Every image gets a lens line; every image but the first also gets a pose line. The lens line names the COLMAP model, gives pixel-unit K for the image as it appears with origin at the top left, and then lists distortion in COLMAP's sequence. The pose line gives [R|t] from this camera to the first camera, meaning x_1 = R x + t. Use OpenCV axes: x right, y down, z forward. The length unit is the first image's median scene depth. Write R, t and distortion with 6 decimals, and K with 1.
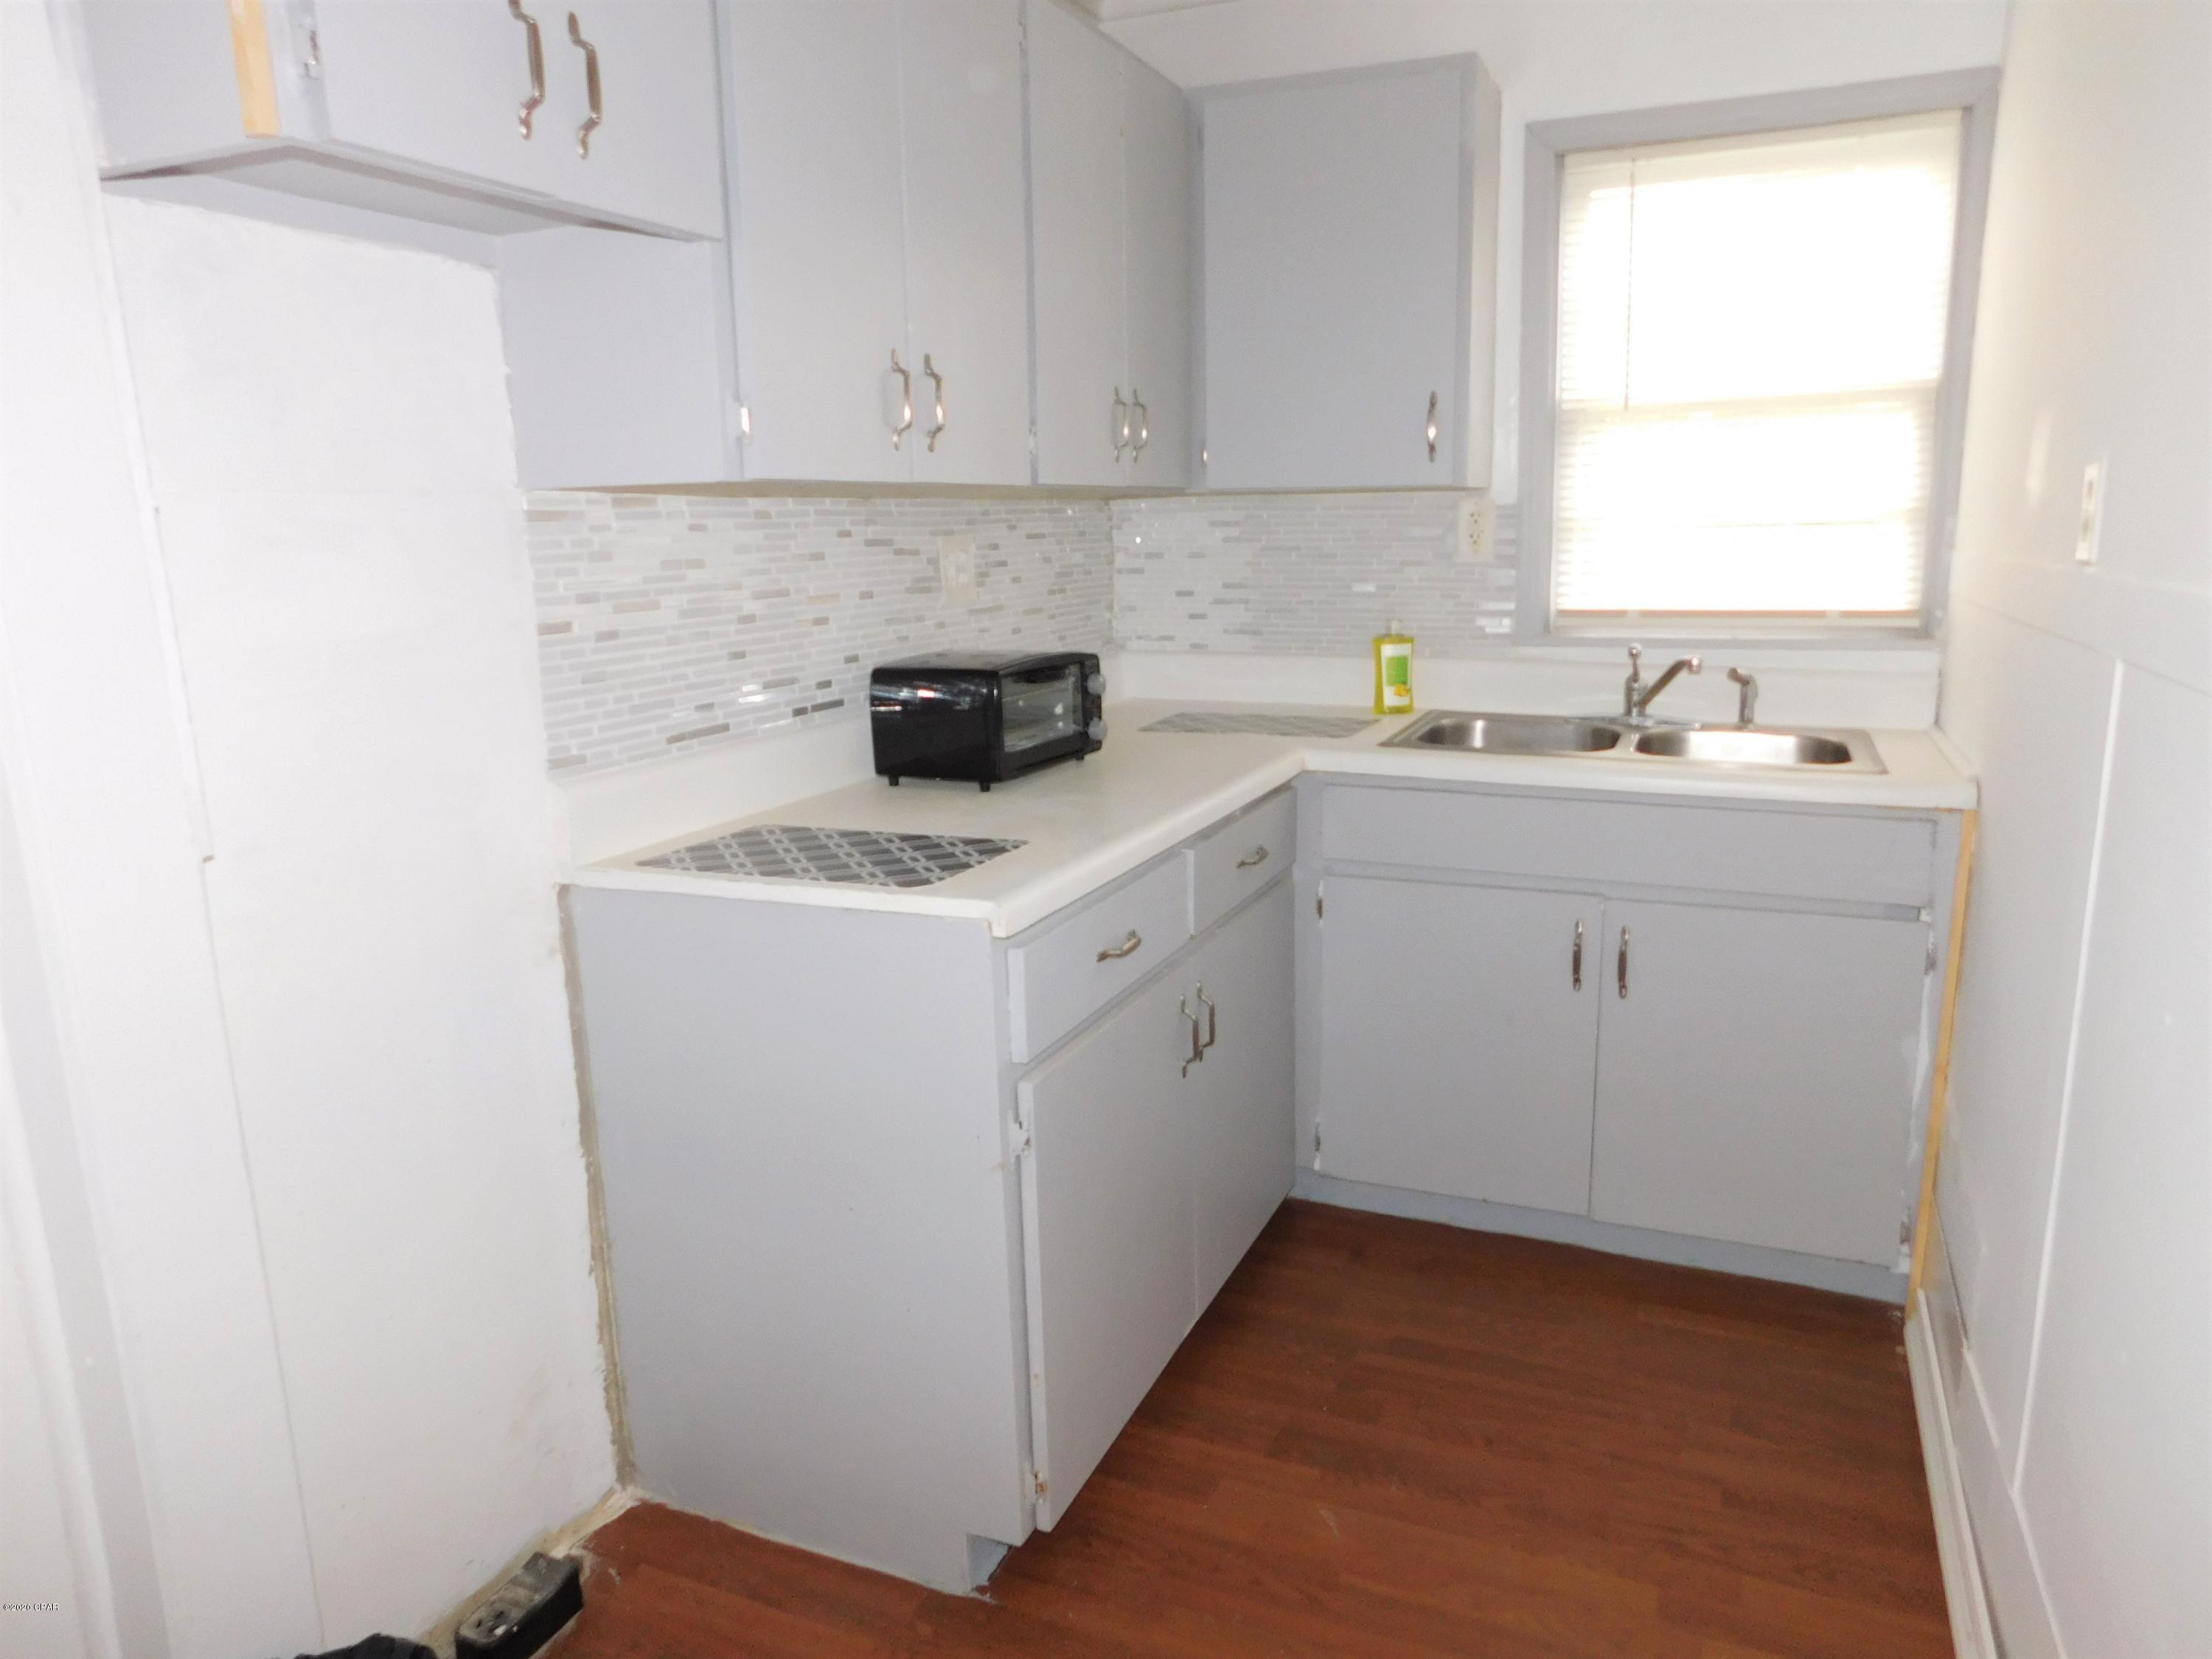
lens RADIAL K [[1475.4, 0, 1100.4], [0, 1475.4, 822.9], [0, 0, 1]] dist [-0.071876, 0.054736]
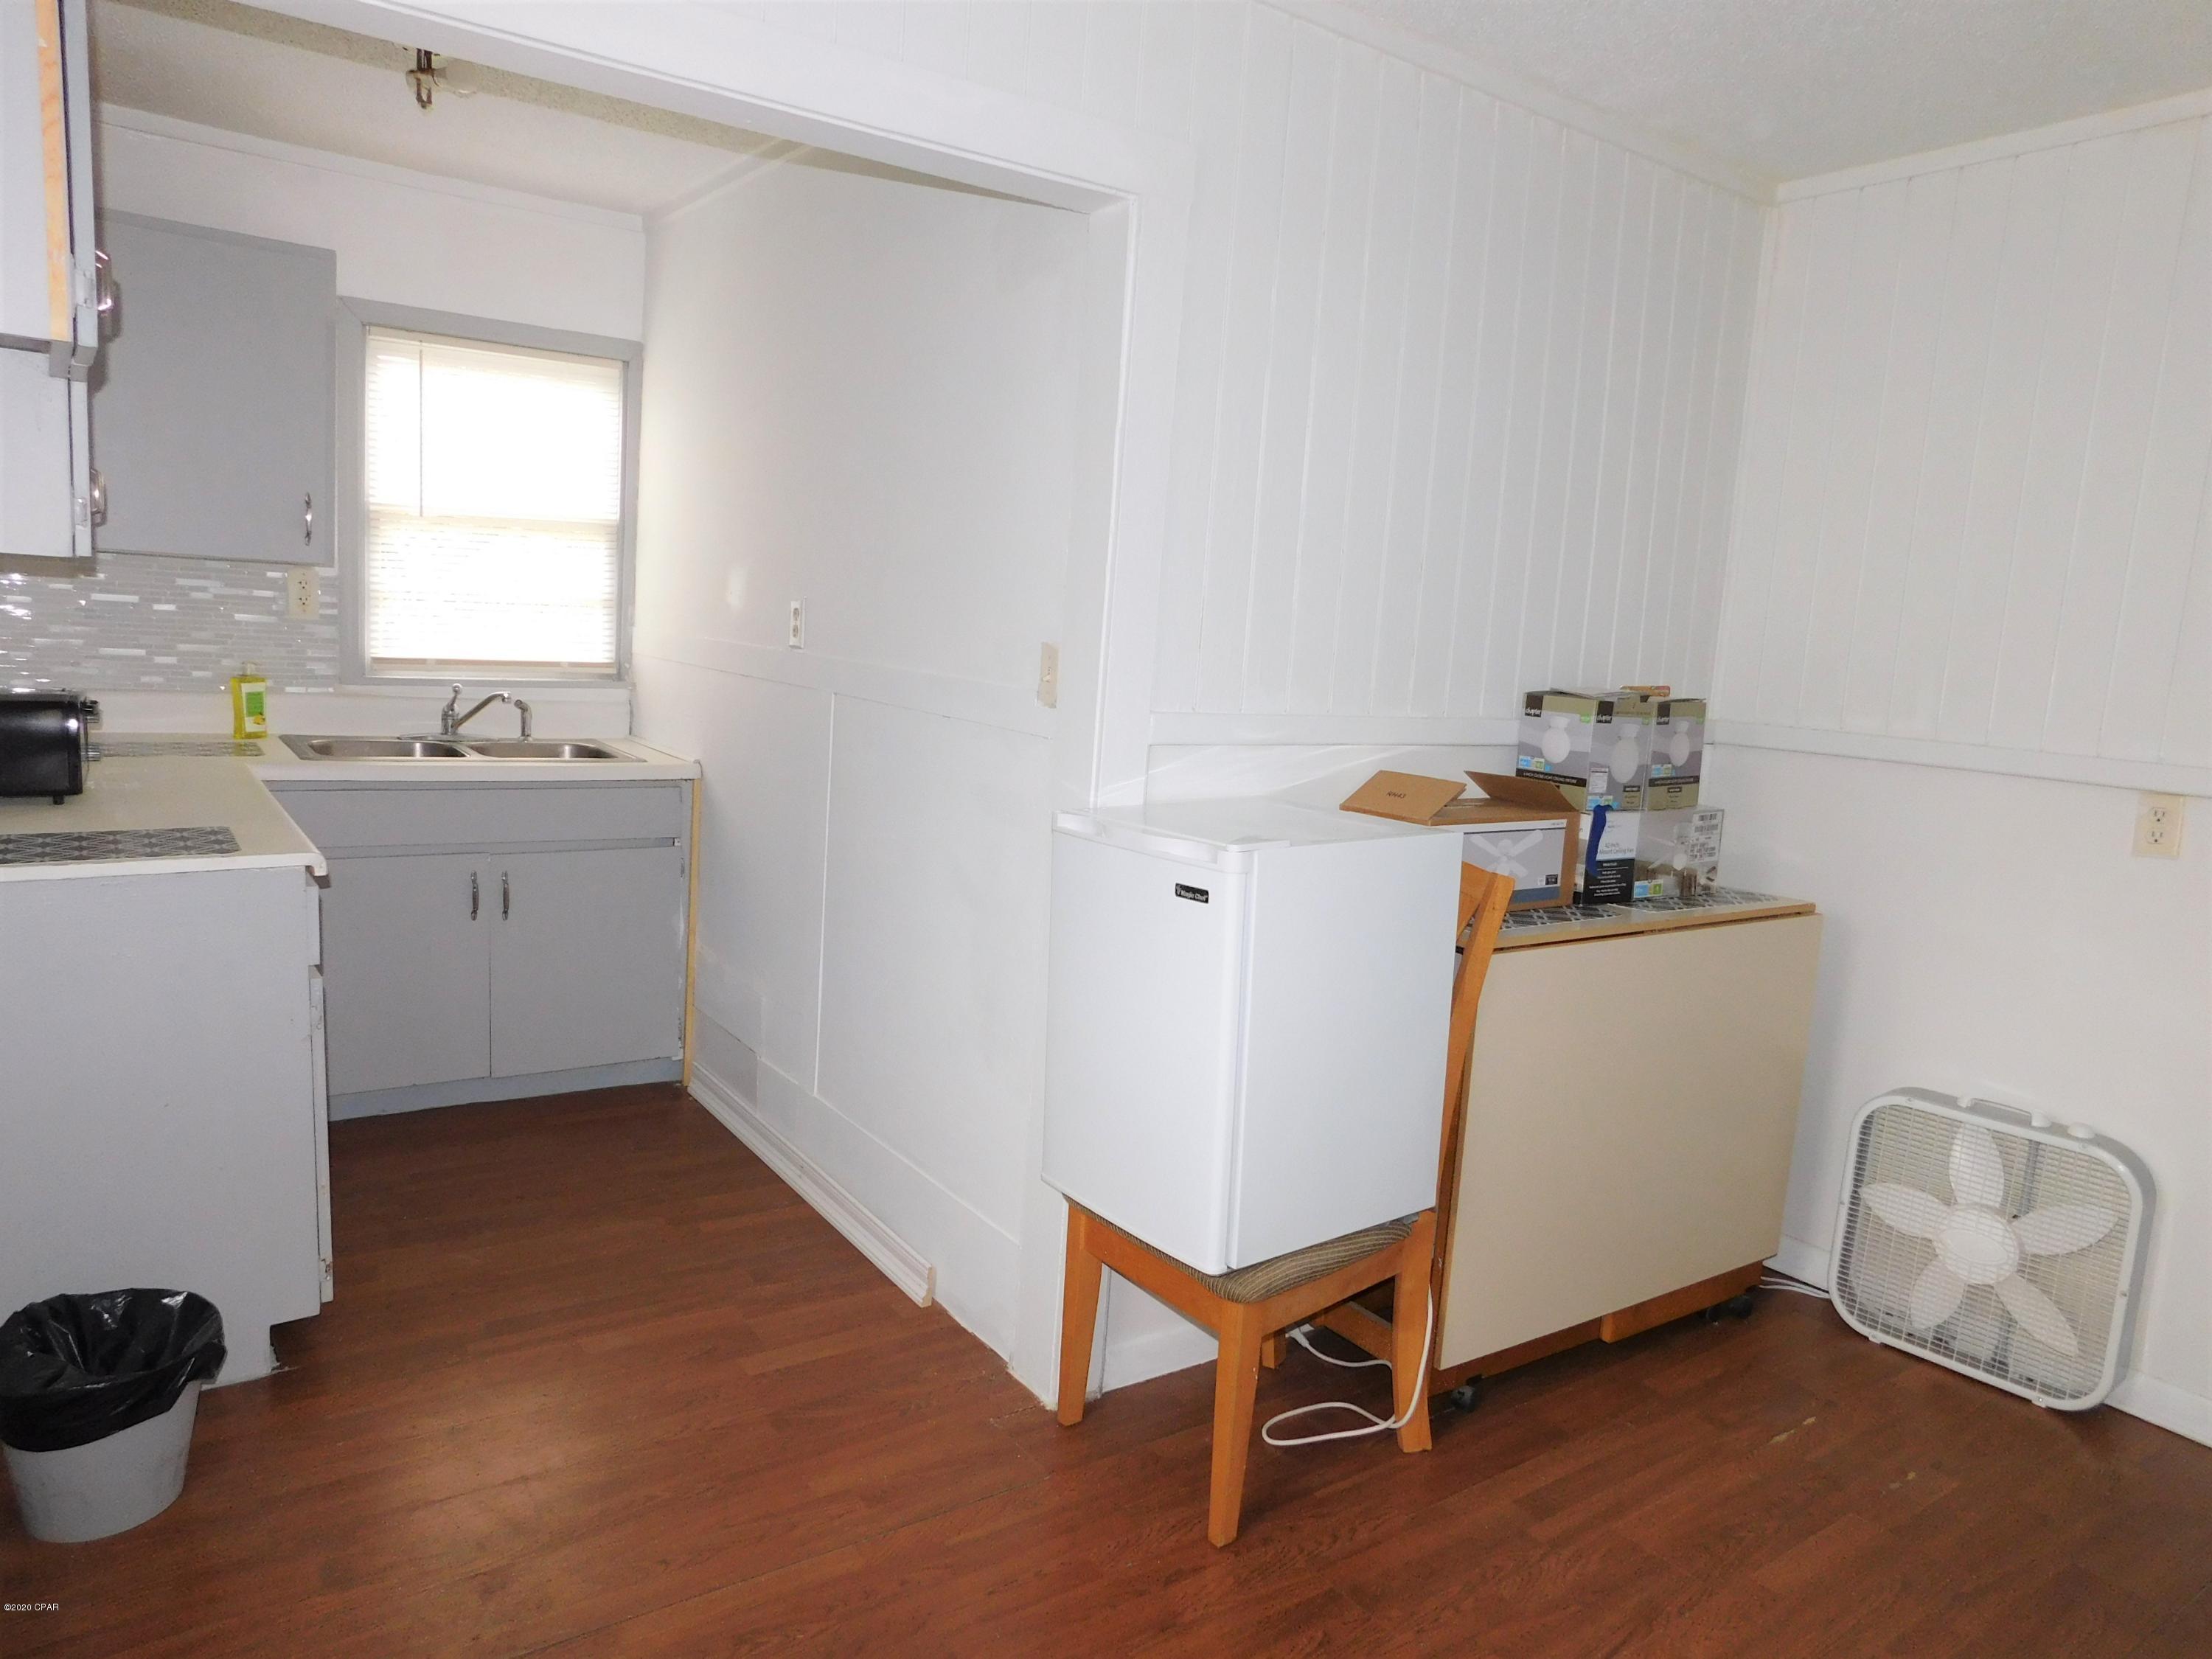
lens RADIAL K [[1452.5, 0, 1106.5], [0, 1452.5, 792.2], [0, 0, 1]] dist [-0.001415, -0.032128]
pose [[0.509941, -0.054805, 0.858462, -0.626320], [0.094427, 0.995504, 0.007463, 0.039052], [-0.855011, 0.077256, 0.512823, -0.312678]]
